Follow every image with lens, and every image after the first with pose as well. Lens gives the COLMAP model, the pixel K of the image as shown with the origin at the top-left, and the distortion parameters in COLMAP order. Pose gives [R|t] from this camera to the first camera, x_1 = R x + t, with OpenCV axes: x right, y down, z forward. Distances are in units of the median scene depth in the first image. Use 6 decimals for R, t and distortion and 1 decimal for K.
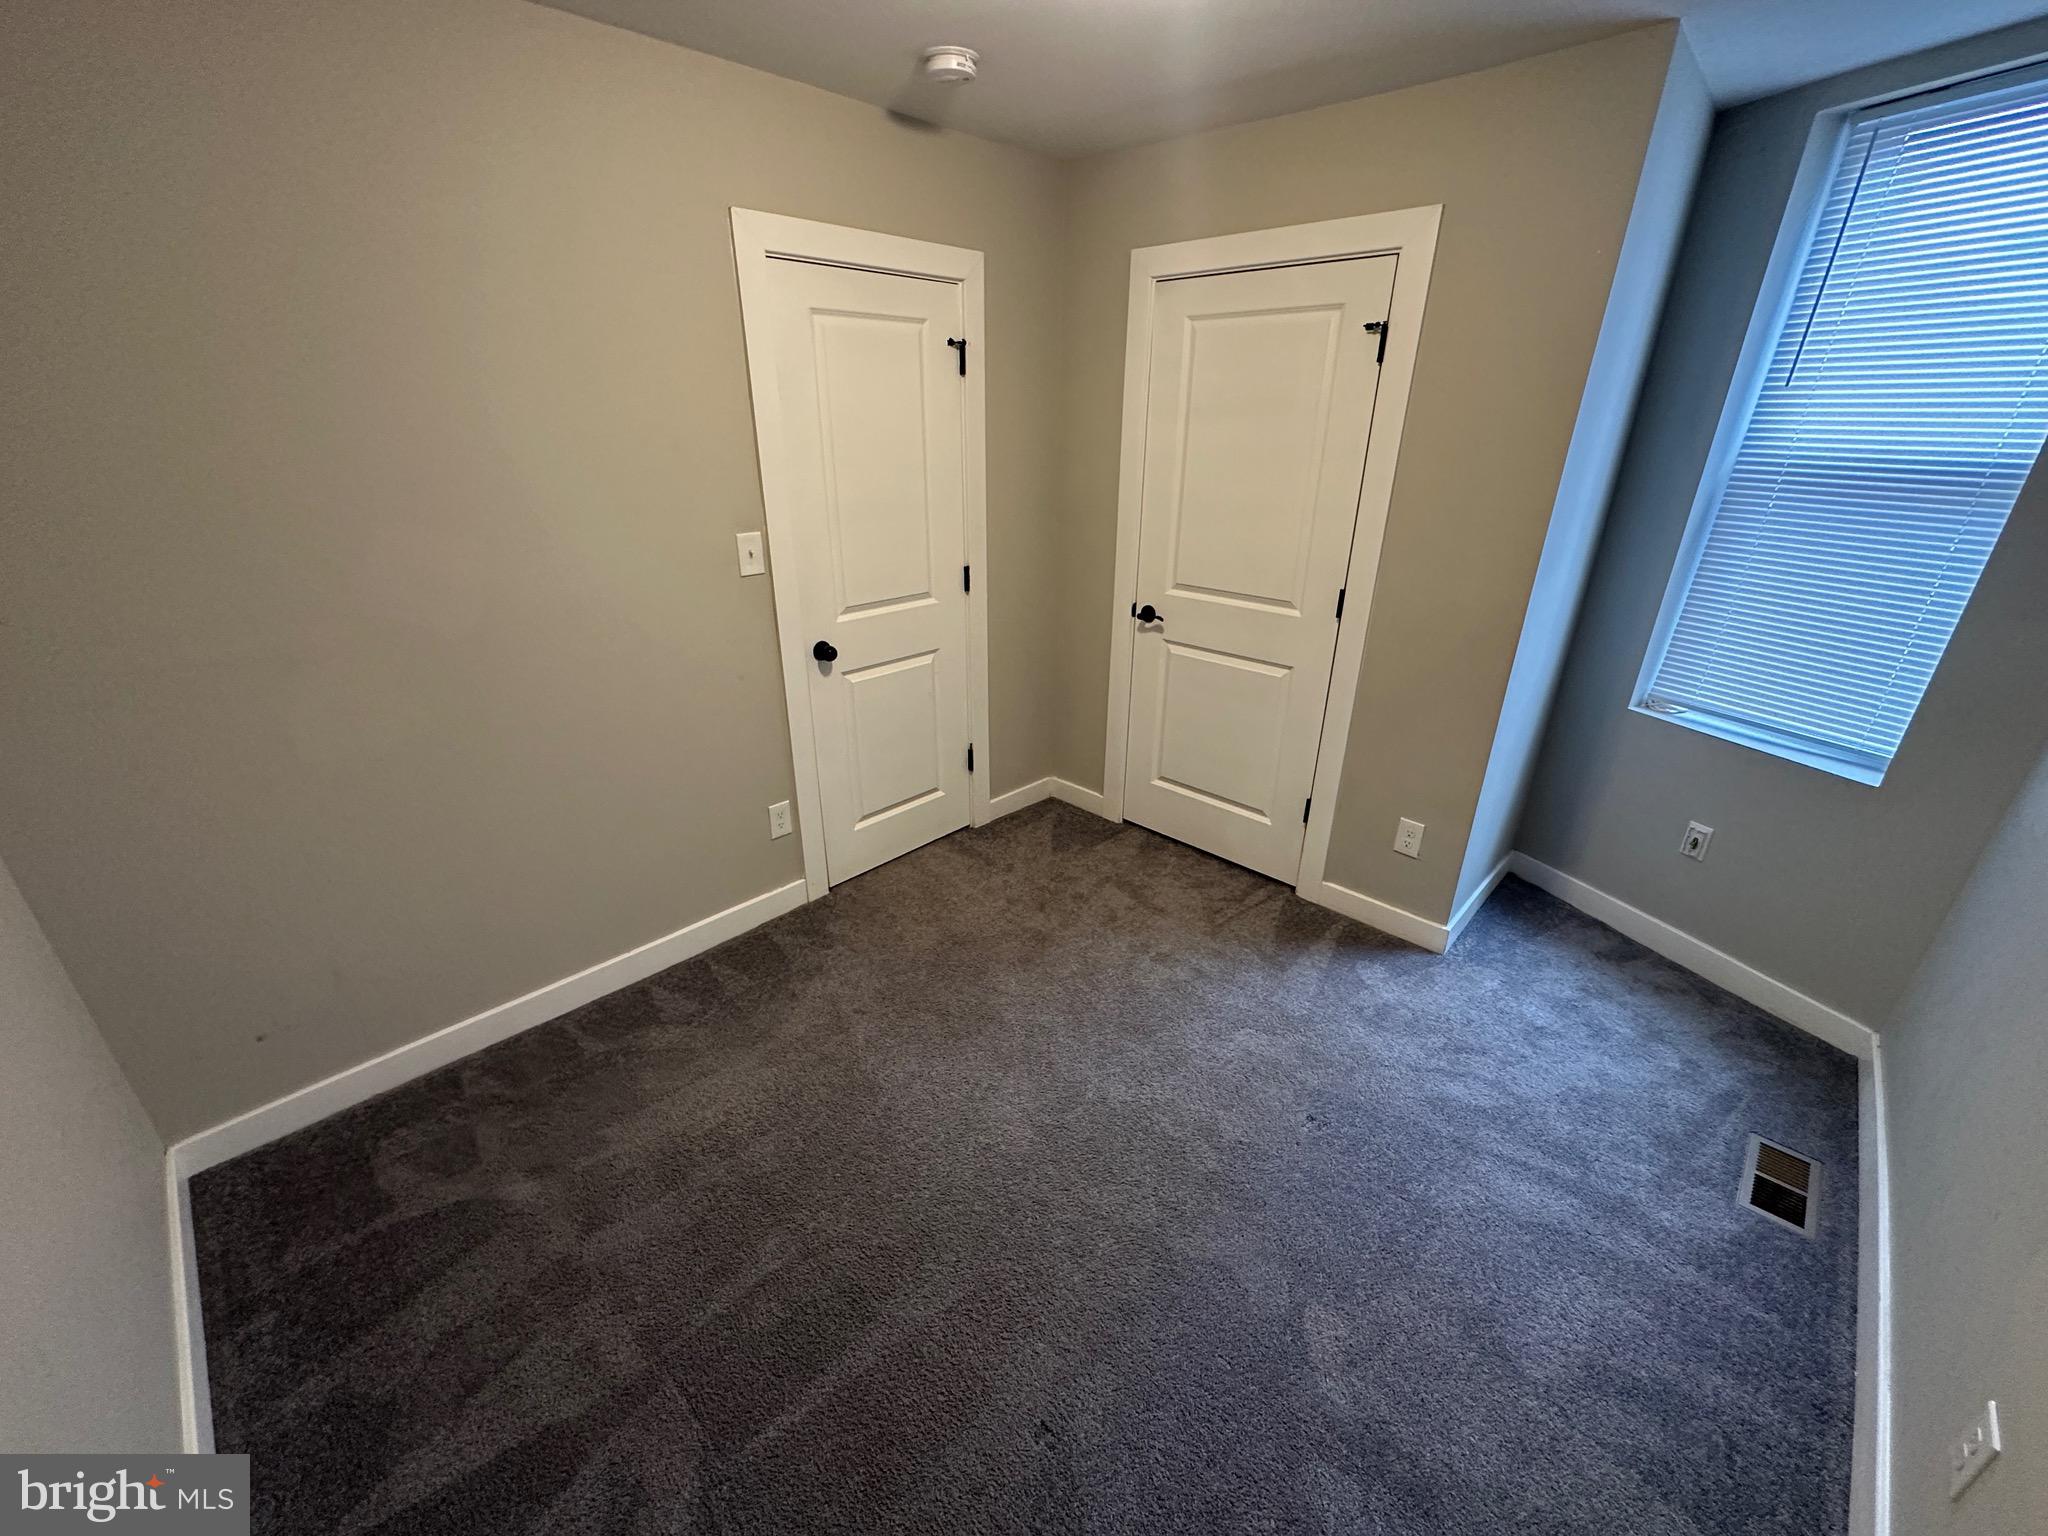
lens RADIAL K [[814.5, 0, 1022.9], [0, 814.5, 768.8], [0, 0, 1]] dist [-0.003599, 0.000537]
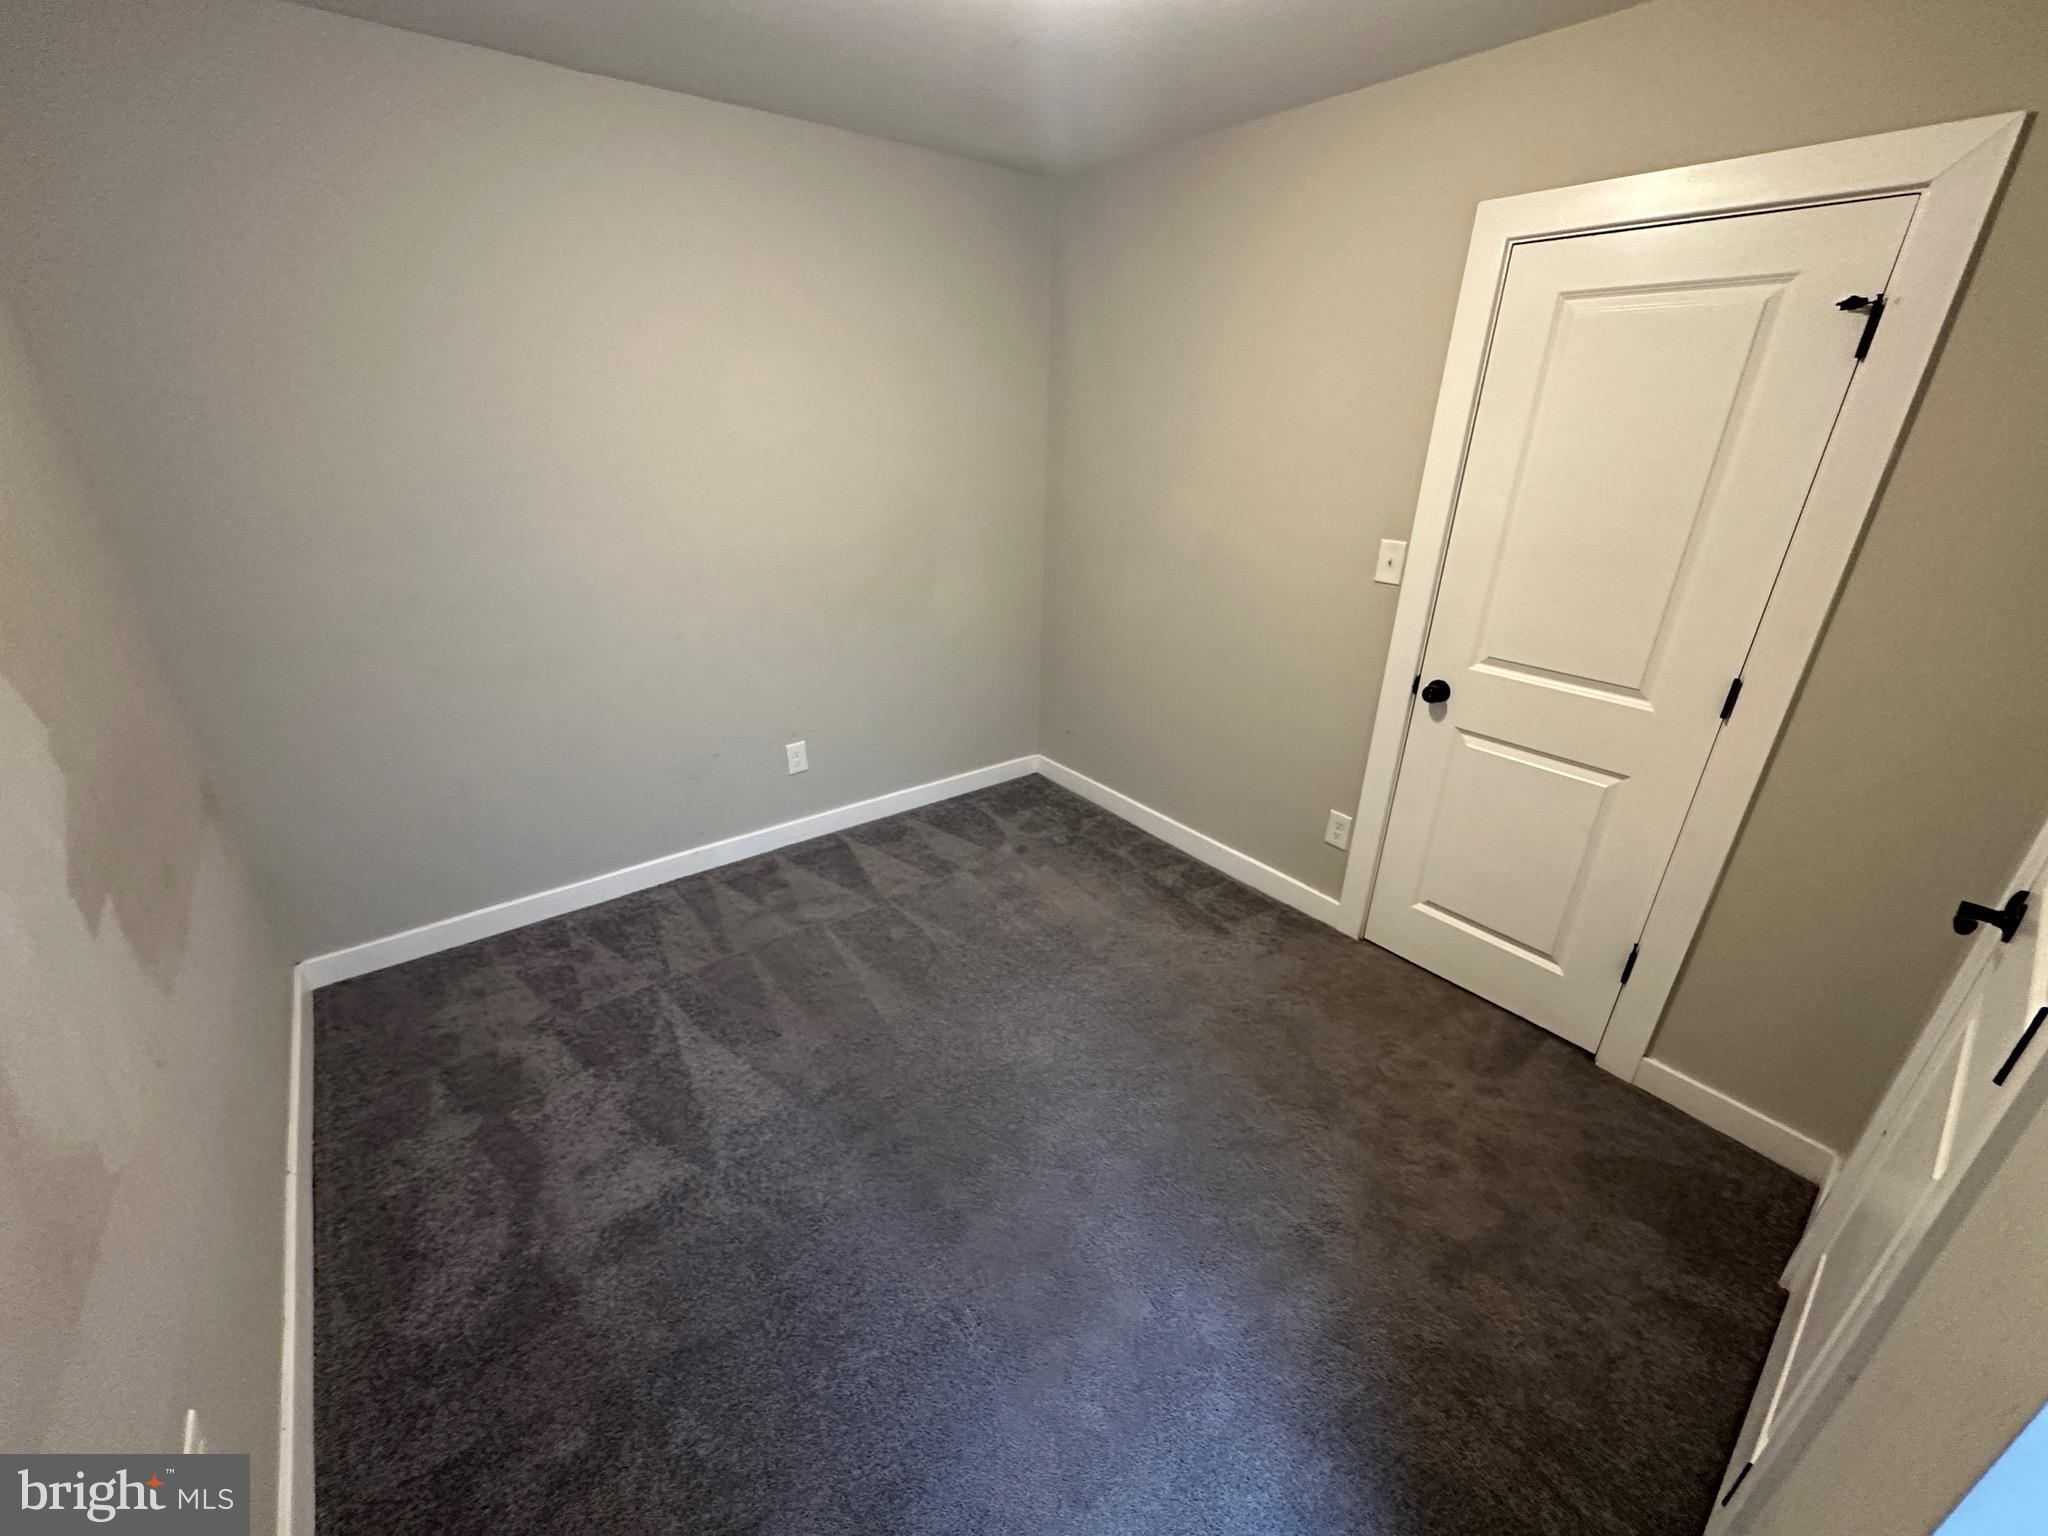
lens RADIAL K [[814.5, 0, 1022.9], [0, 814.5, 768.8], [0, 0, 1]] dist [-0.003599, 0.000537]
pose [[-0.125005, 0.388289, -0.913020, 0.631152], [-0.416514, 0.814683, 0.403494, -0.240090], [0.900494, 0.430724, 0.059888, 0.572006]]
